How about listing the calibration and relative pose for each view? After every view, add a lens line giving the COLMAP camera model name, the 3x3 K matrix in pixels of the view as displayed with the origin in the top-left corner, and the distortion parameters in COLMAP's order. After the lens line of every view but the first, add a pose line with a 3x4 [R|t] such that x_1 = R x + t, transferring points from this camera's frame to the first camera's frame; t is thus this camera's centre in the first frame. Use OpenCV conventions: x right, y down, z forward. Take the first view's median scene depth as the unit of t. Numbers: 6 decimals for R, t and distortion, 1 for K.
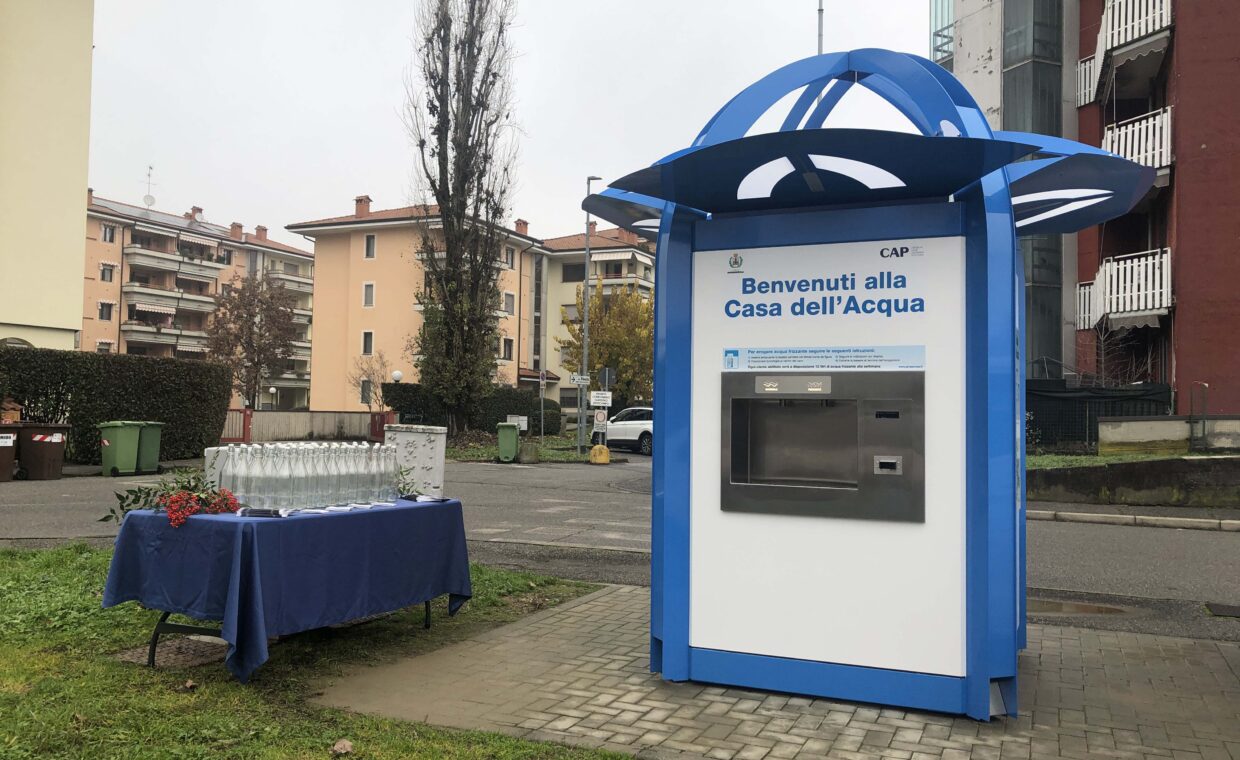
lens RADIAL K [[1008.1, 0, 610.3], [0, 1008.1, 368.9], [0, 0, 1]] dist [0.047117, -0.067772]
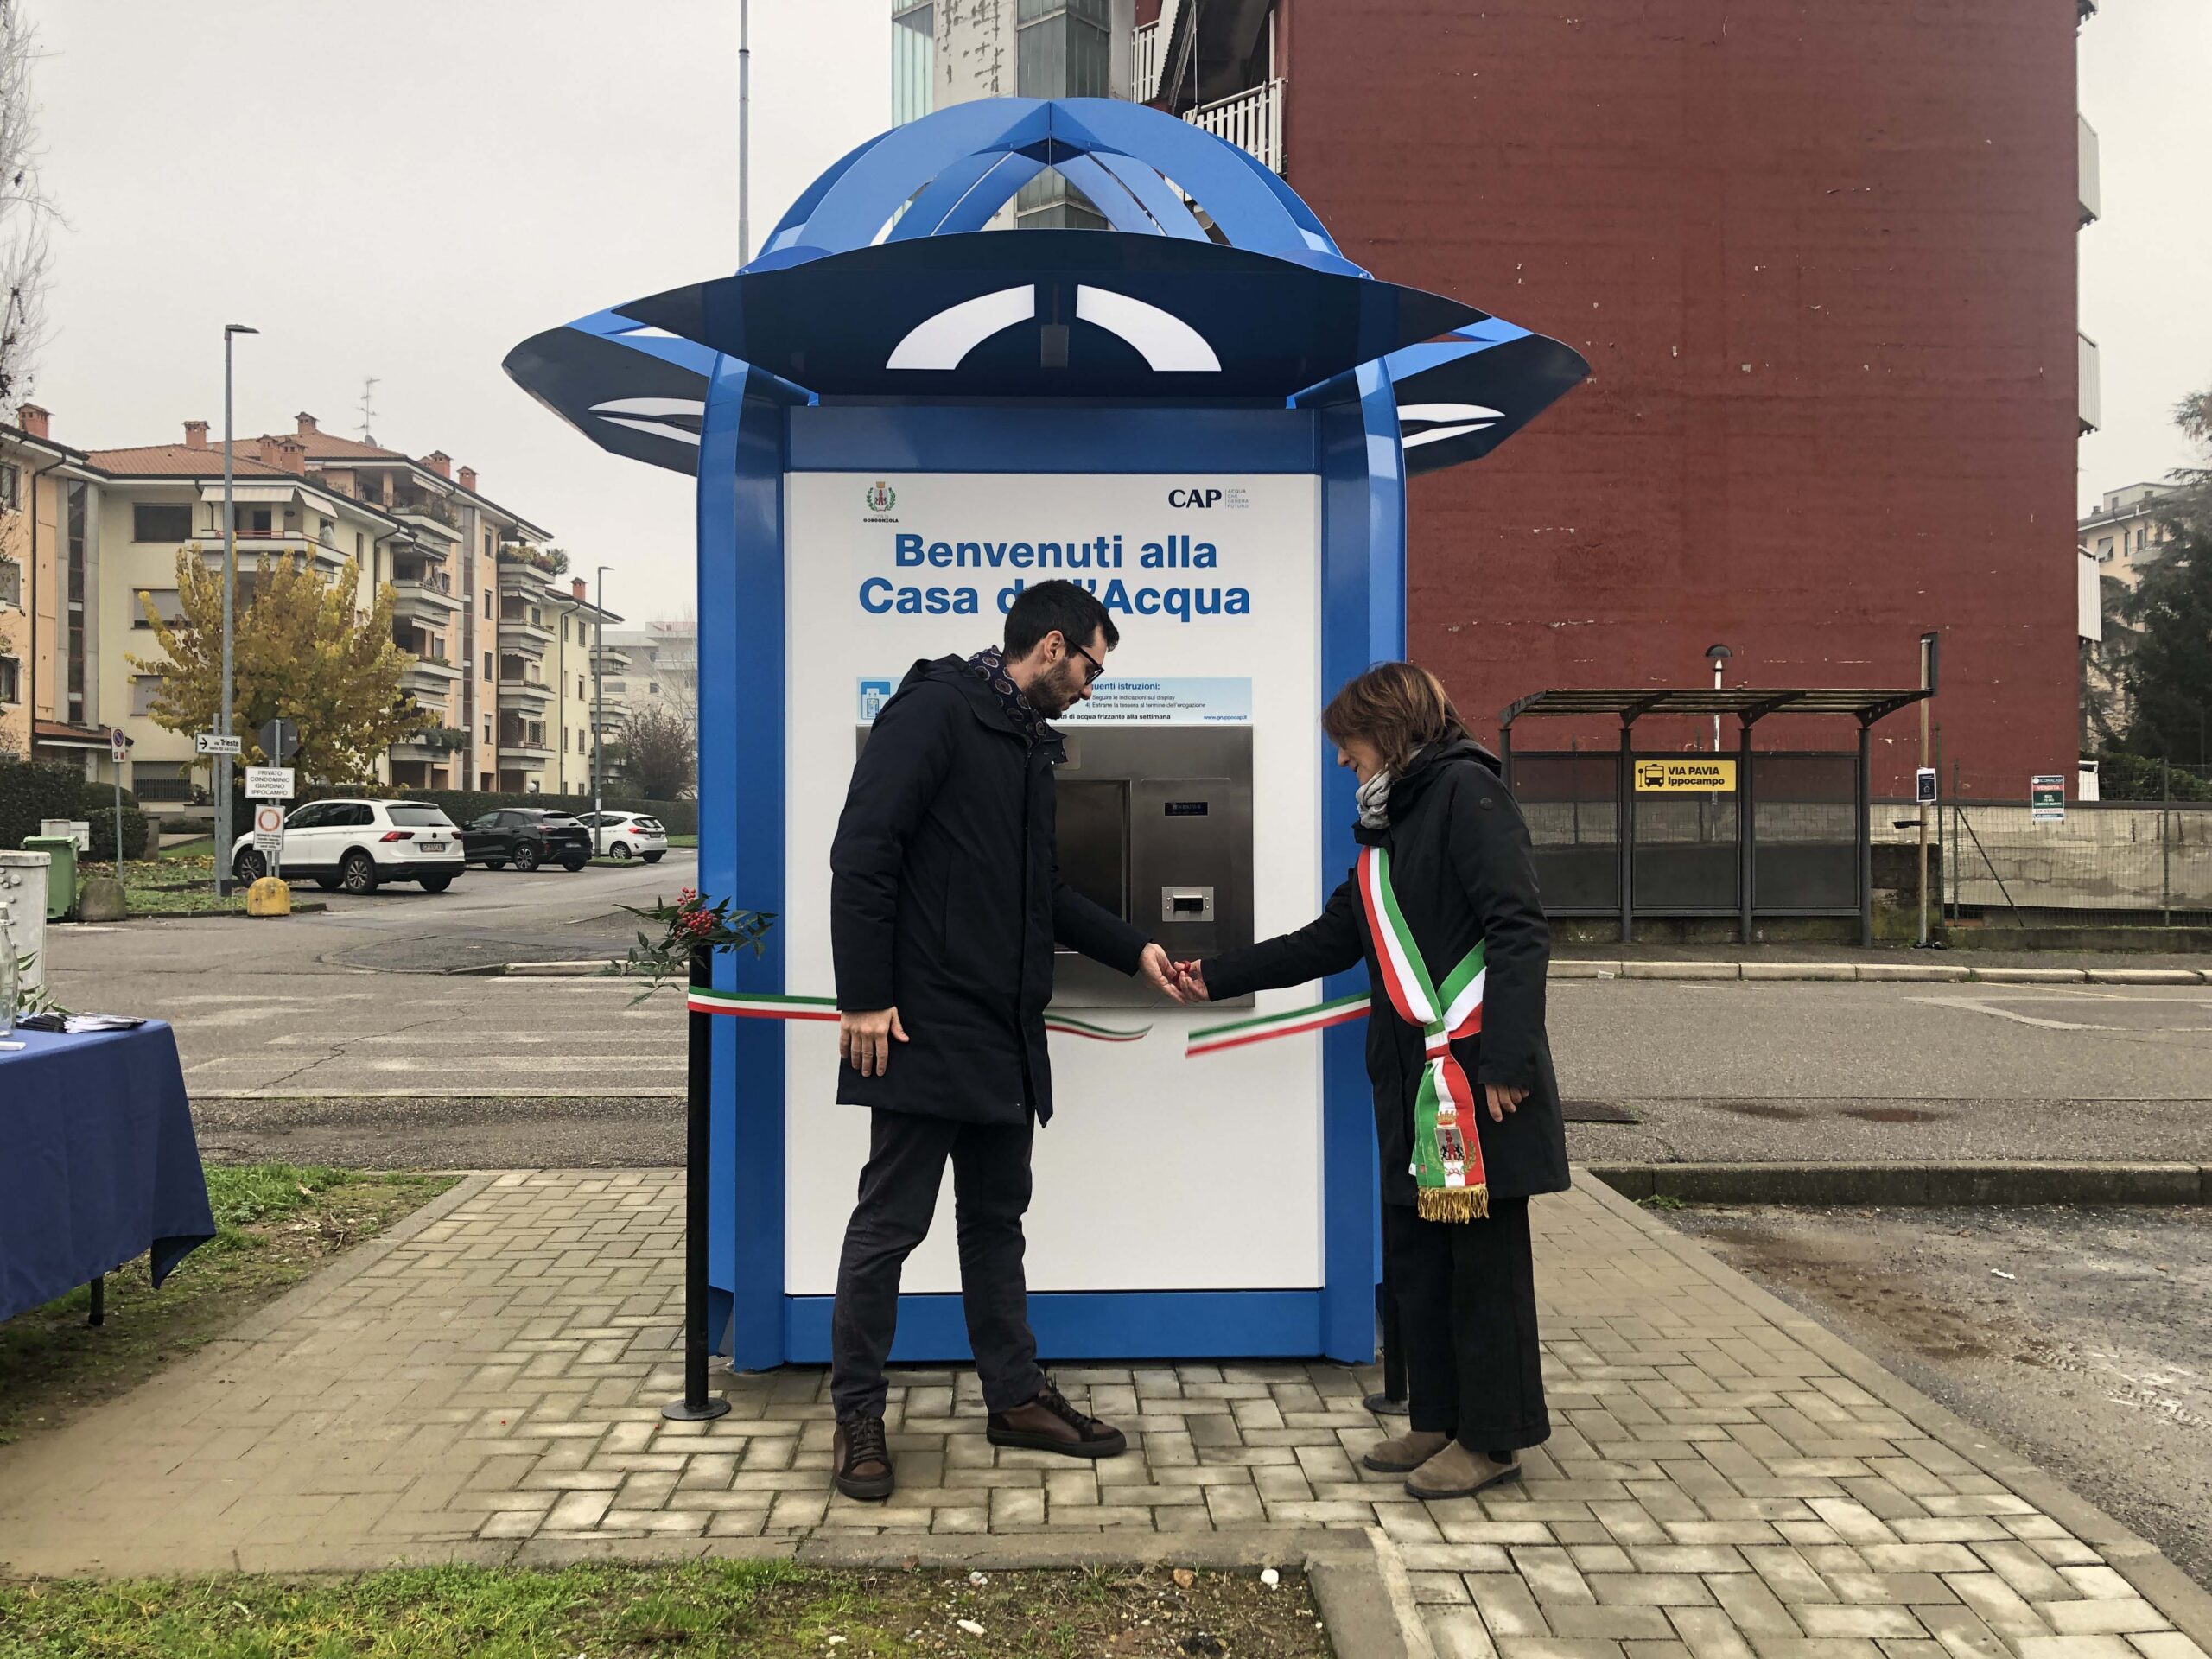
lens RADIAL K [[1805.0, 0, 1091.1], [0, 1805.0, 785.6], [0, 0, 1]] dist [0.023178, -0.014347]
pose [[0.902097, -0.010494, 0.431405, -0.130913], [-0.004102, 0.999451, 0.032889, 0.002041], [-0.431513, -0.031439, 0.901559, 0.134824]]
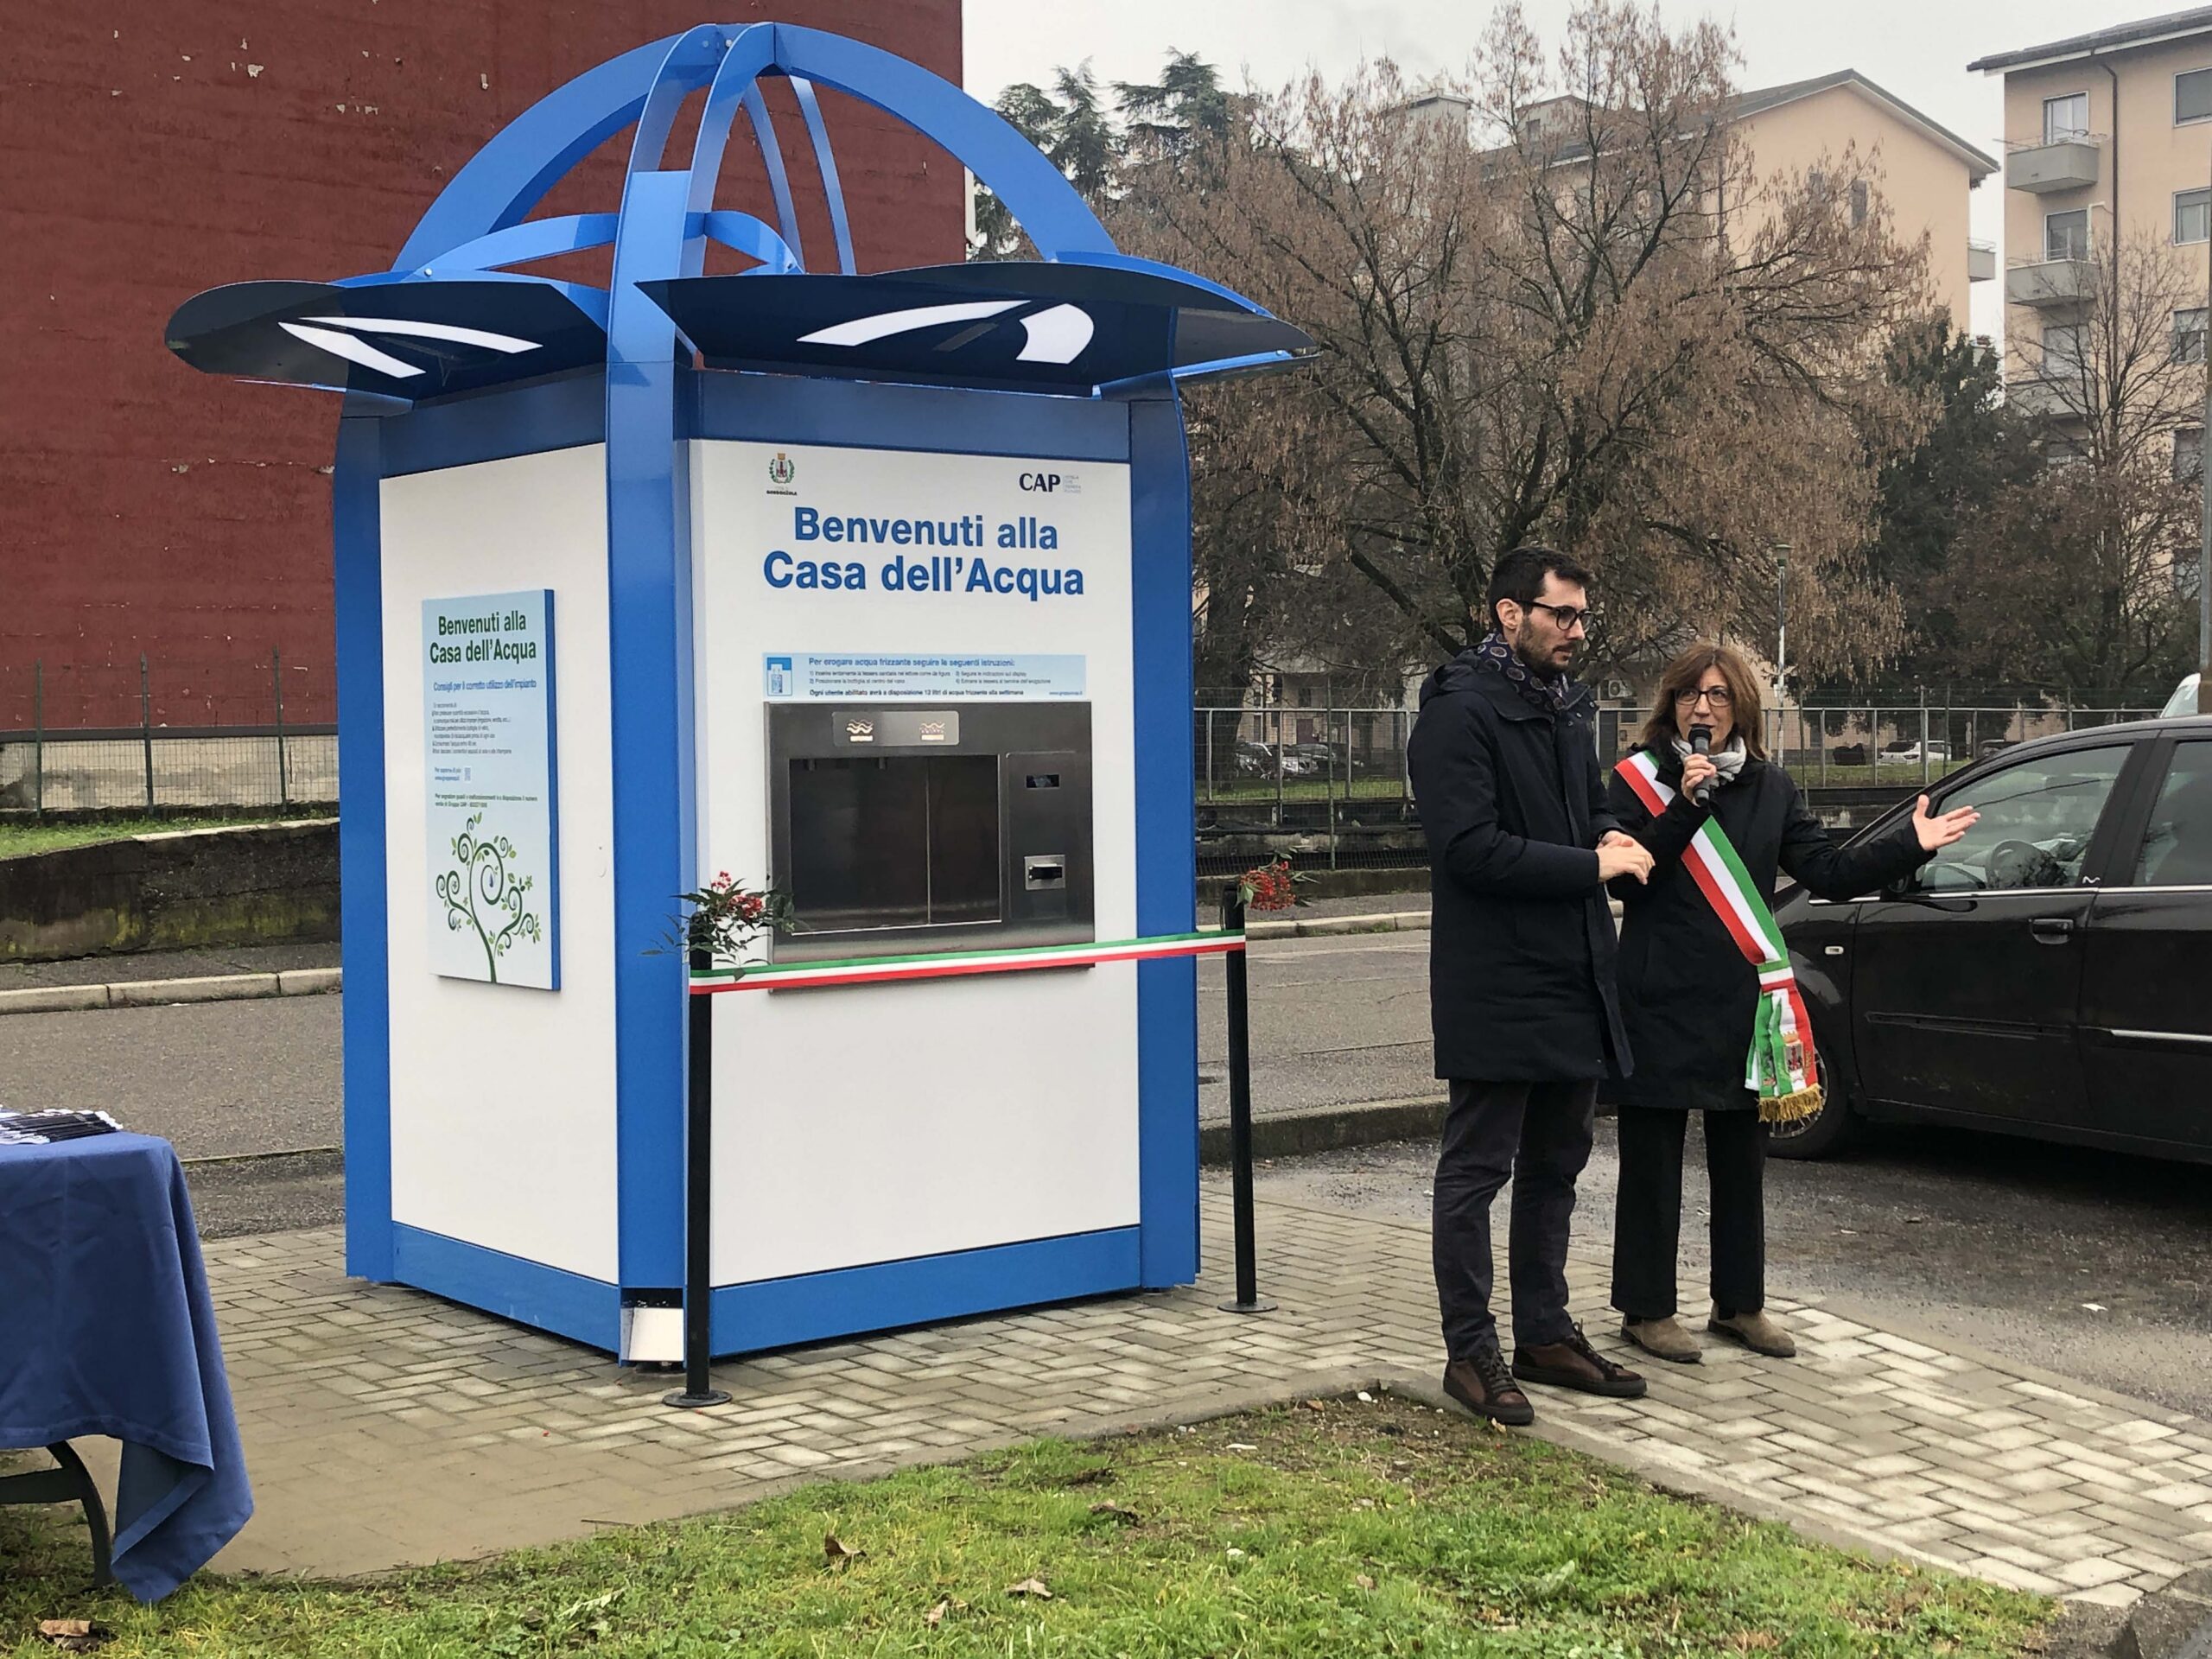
lens RADIAL K [[2990.5, 0, 1068.6], [0, 2990.5, 732.1], [0, 0, 1]] dist [0.072024, 0.000000]
pose [[0.487503, -0.021842, 0.872848, -0.848631], [-0.023549, 0.998994, 0.038152, -0.032577], [-0.872804, -0.039154, 0.486498, 0.152786]]
